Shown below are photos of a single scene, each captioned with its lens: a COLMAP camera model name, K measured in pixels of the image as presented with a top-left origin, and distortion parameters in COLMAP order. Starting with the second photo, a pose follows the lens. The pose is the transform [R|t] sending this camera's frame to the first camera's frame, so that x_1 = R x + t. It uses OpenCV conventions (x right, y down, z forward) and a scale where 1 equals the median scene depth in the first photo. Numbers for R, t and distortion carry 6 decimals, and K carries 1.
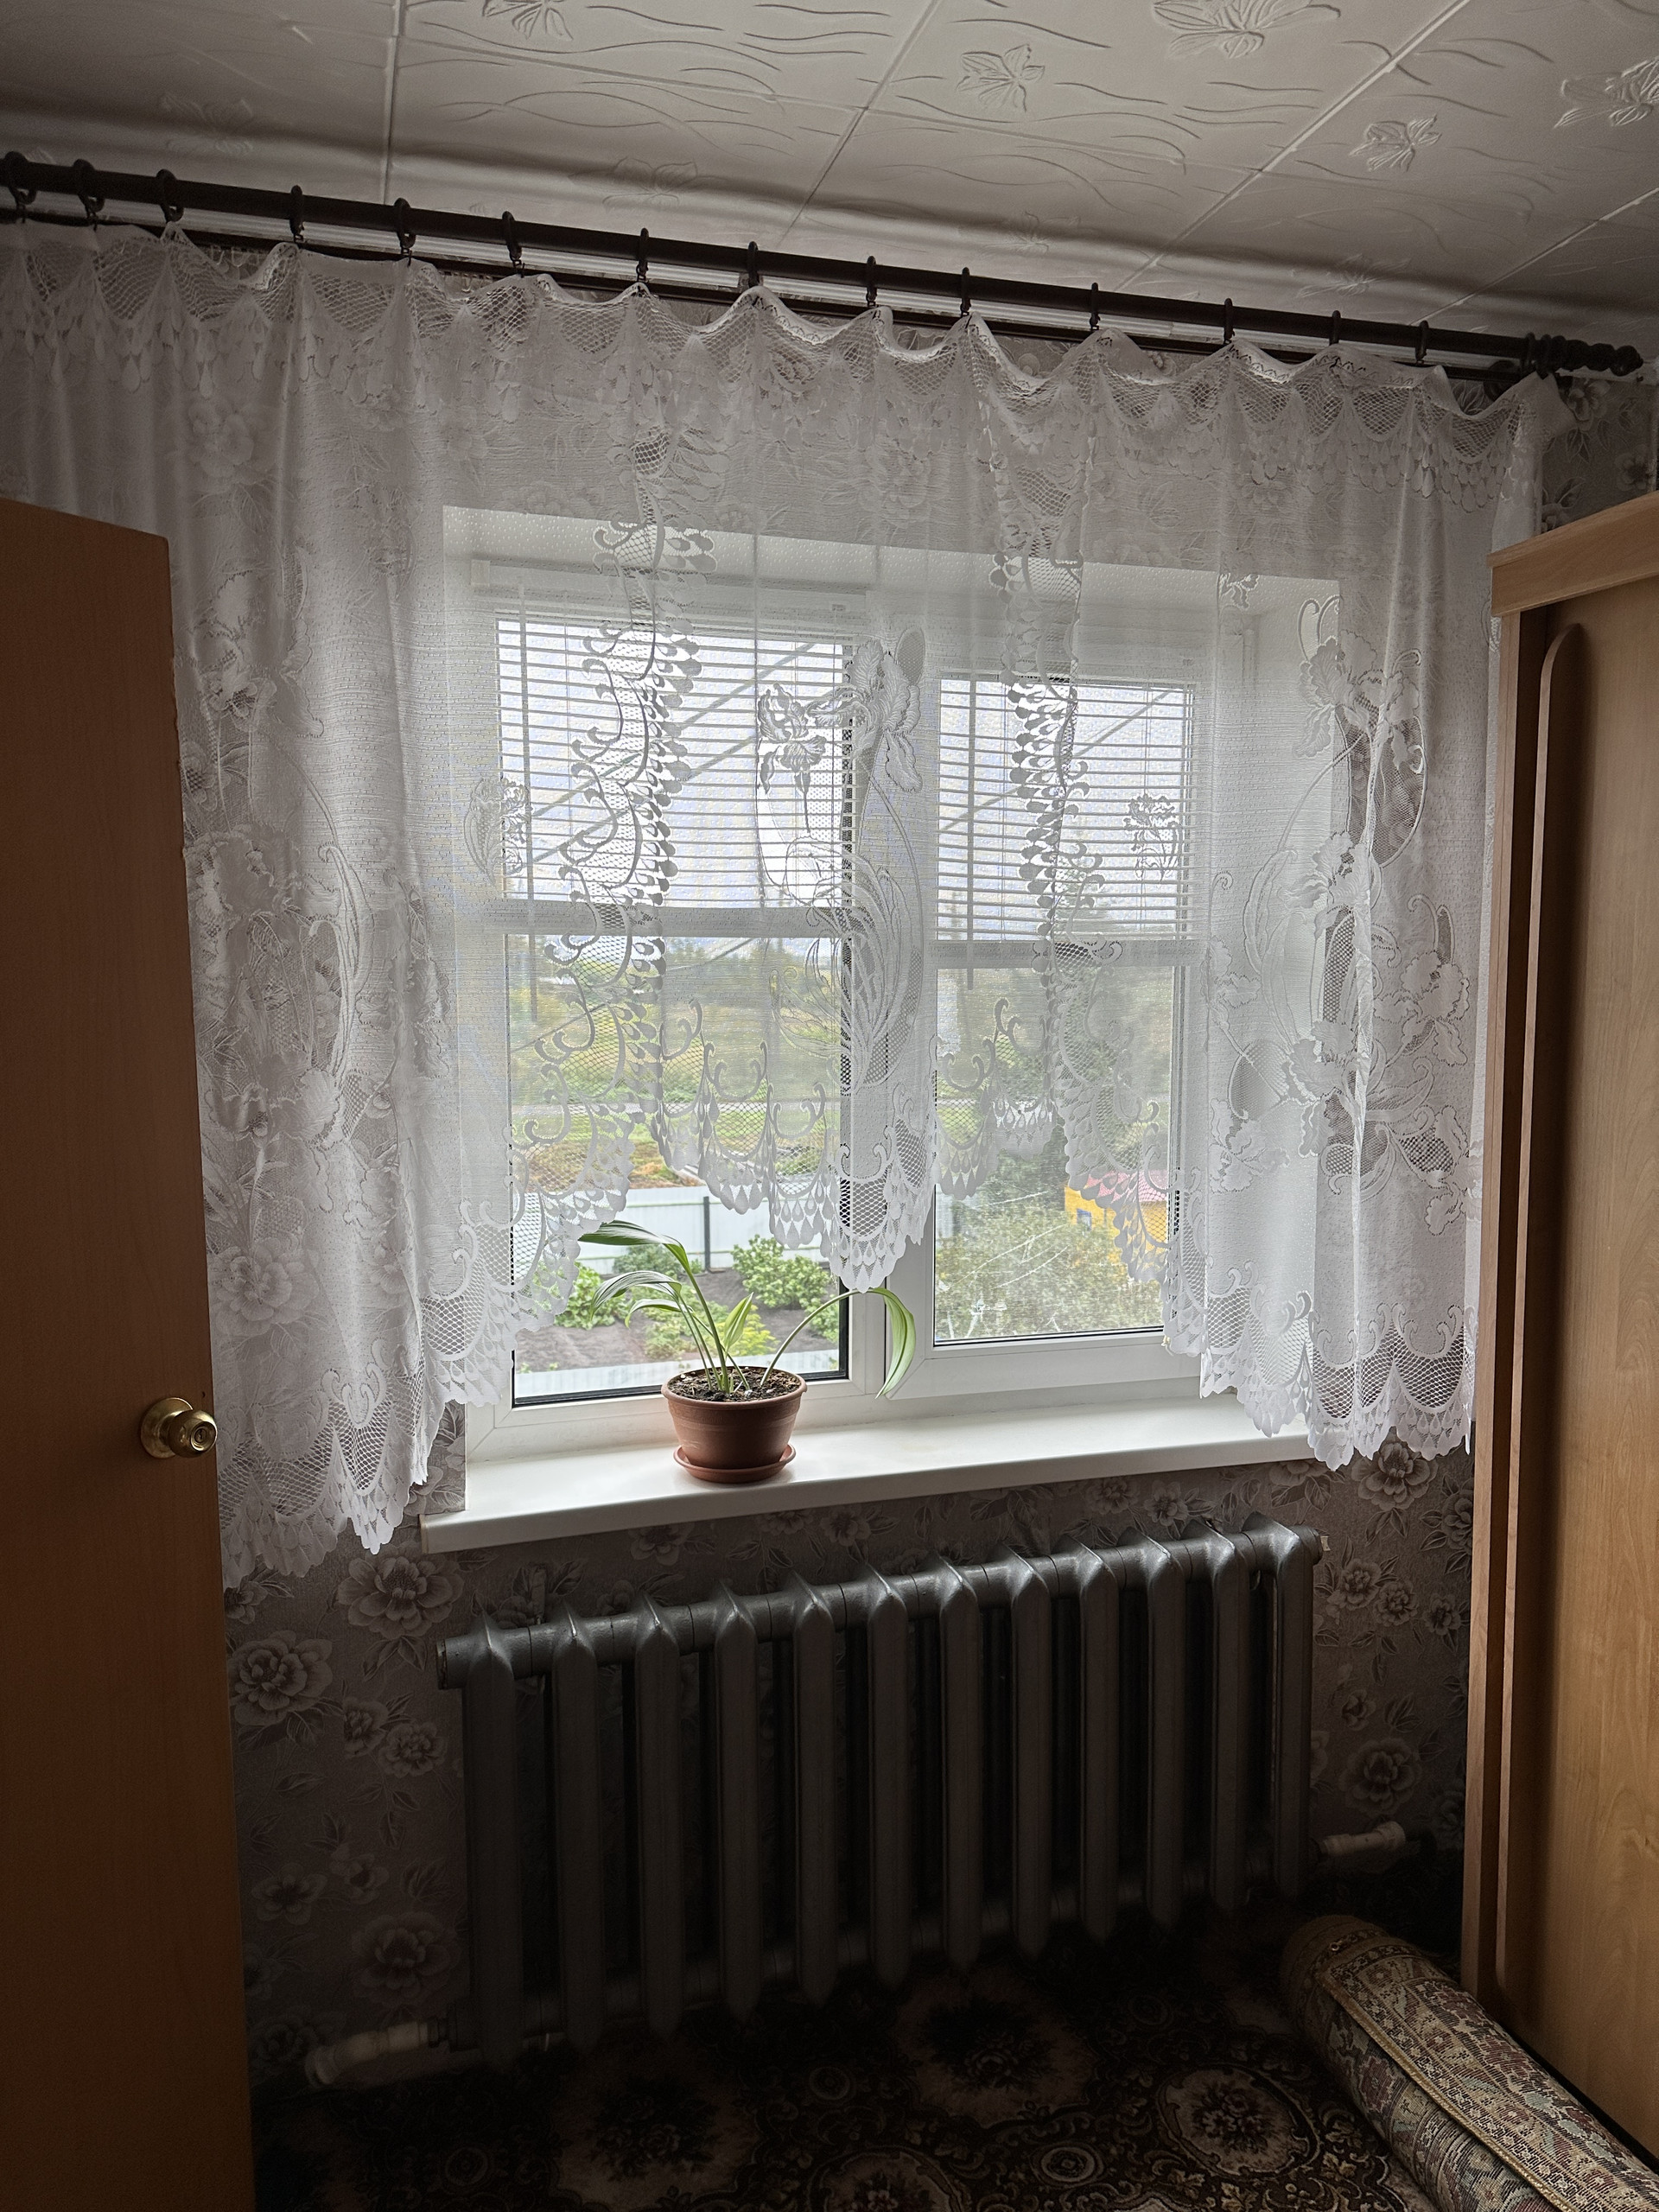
lens RADIAL K [[1597.1, 0, 831.7], [0, 1597.1, 1111.8], [0, 0, 1]] dist [0.076289, -0.103924]
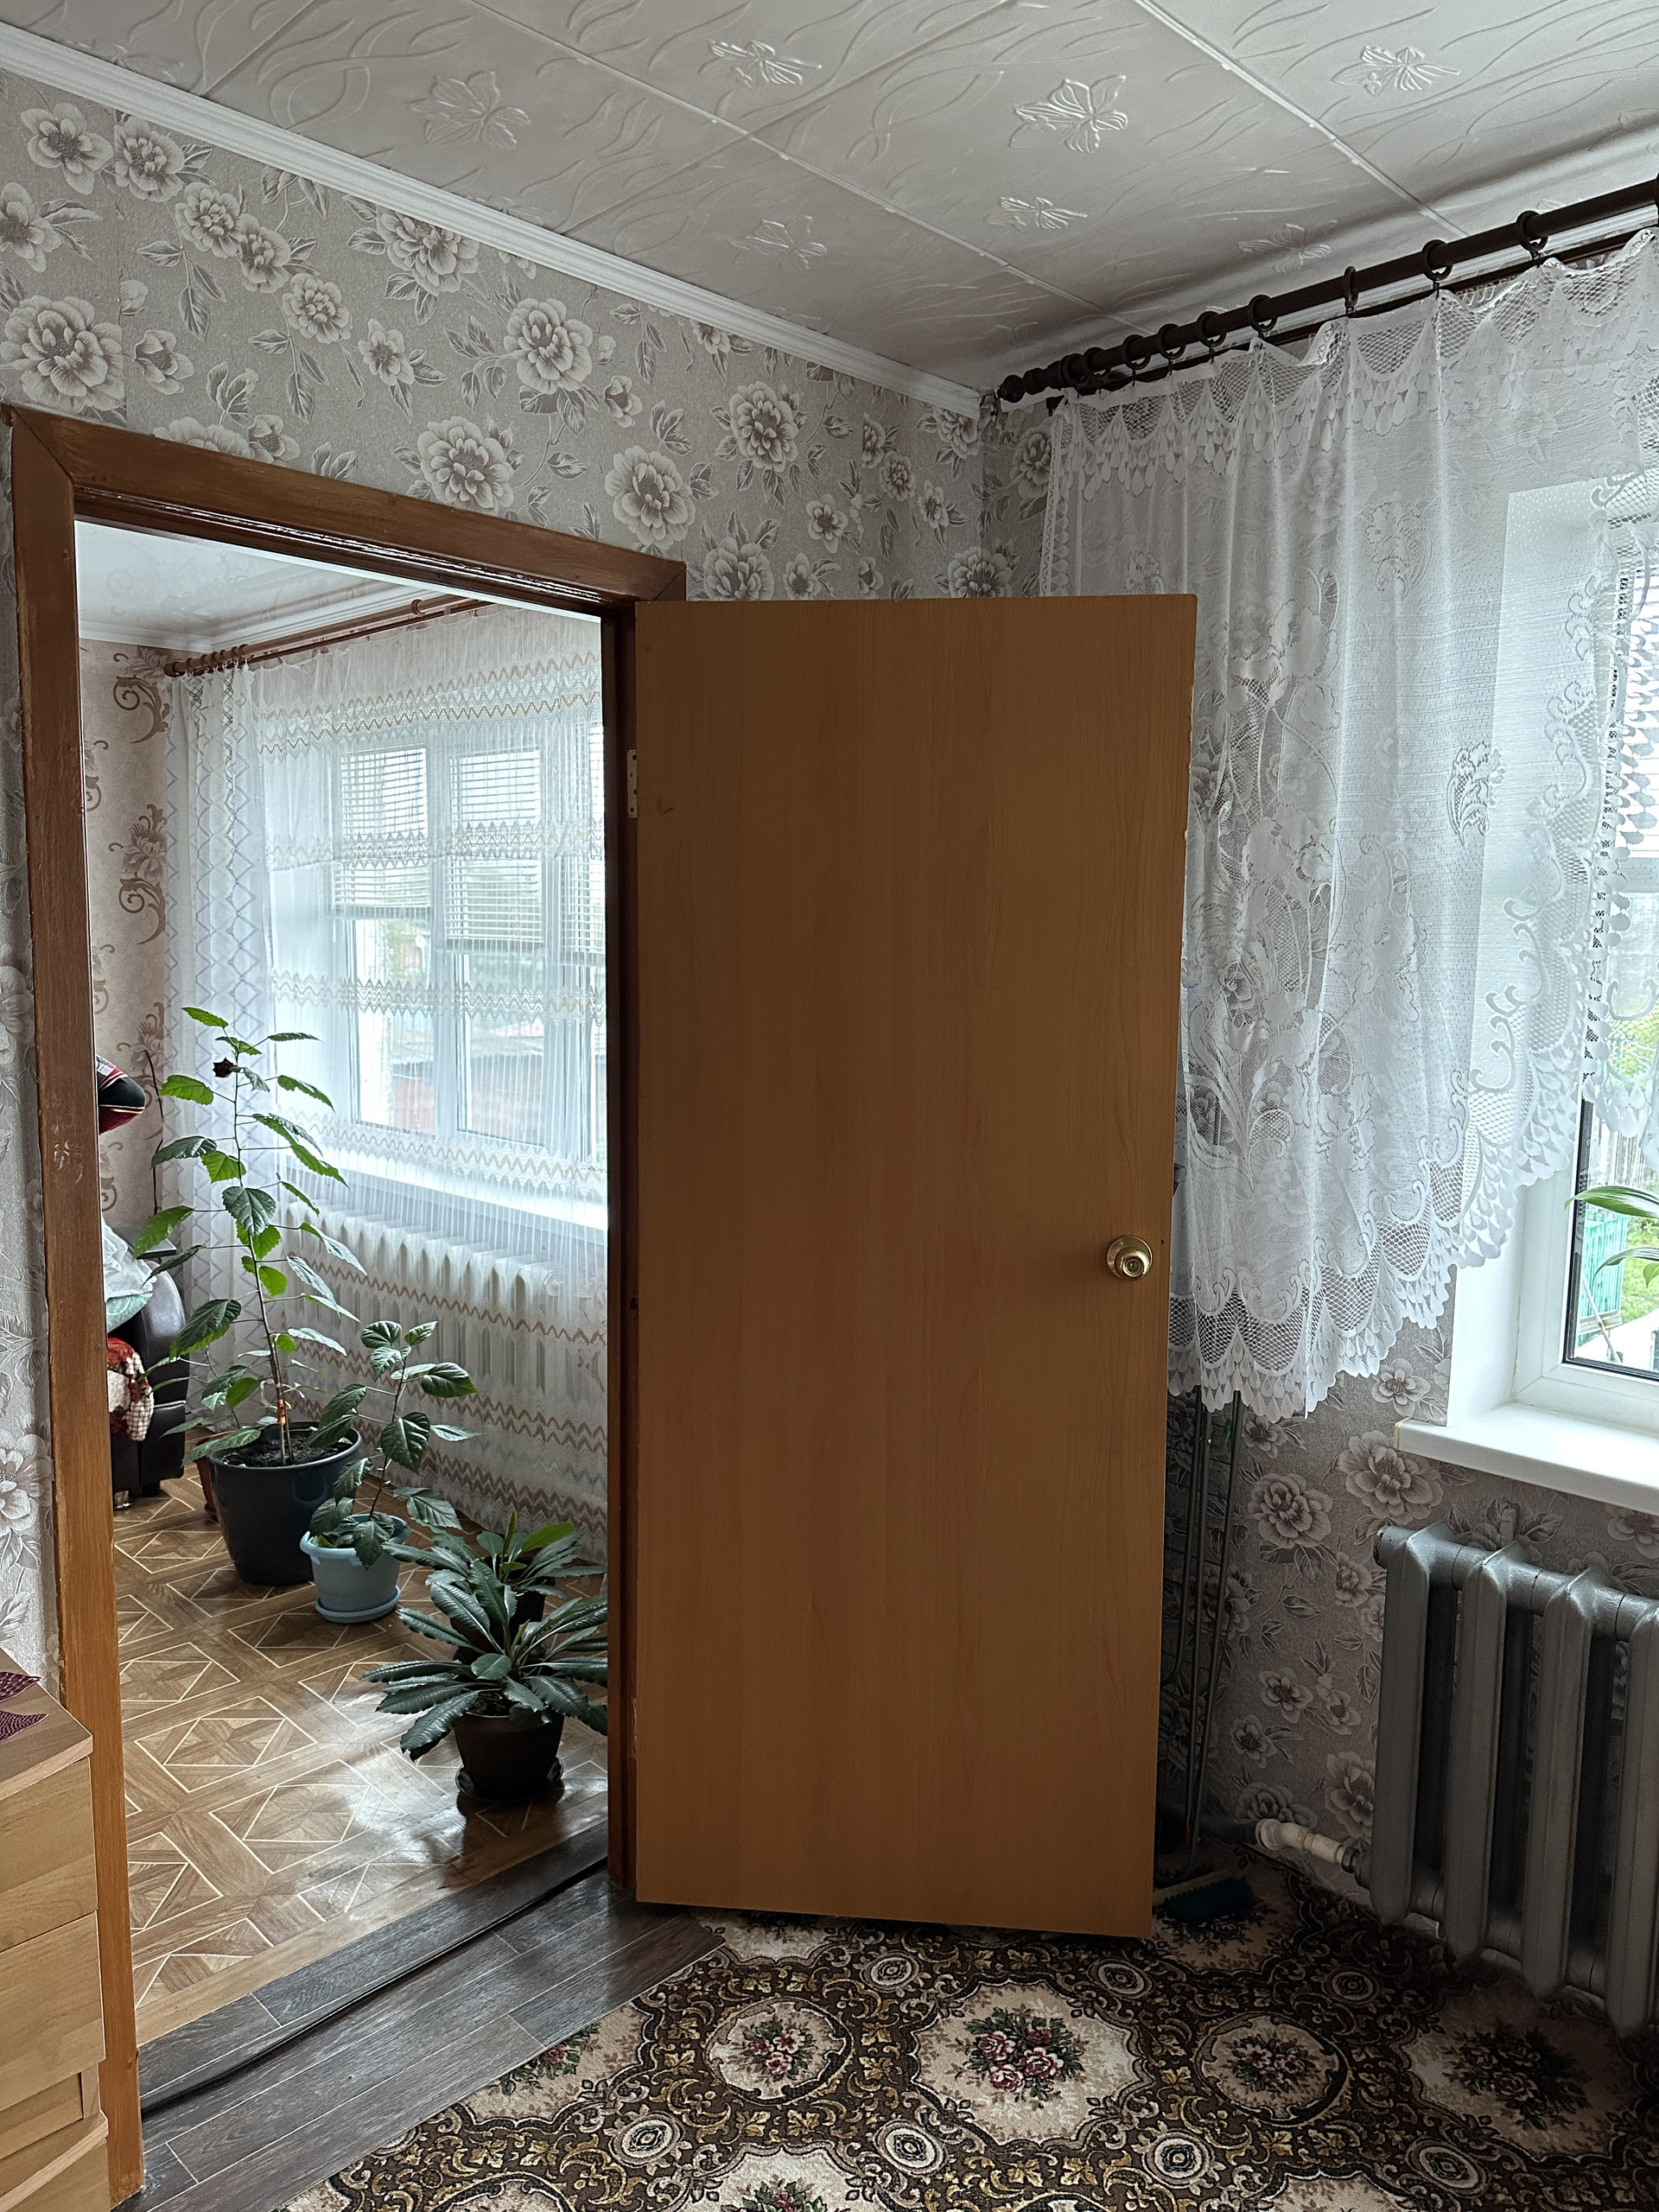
lens RADIAL K [[1597.1, 0, 830.8], [0, 1597.1, 1100.5], [0, 0, 1]] dist [0.076289, -0.103924]
pose [[0.445406, 0.103943, -0.889274, 0.562867], [-0.093813, 0.993189, 0.069102, -0.006925], [0.890400, 0.052647, 0.452124, 0.136249]]
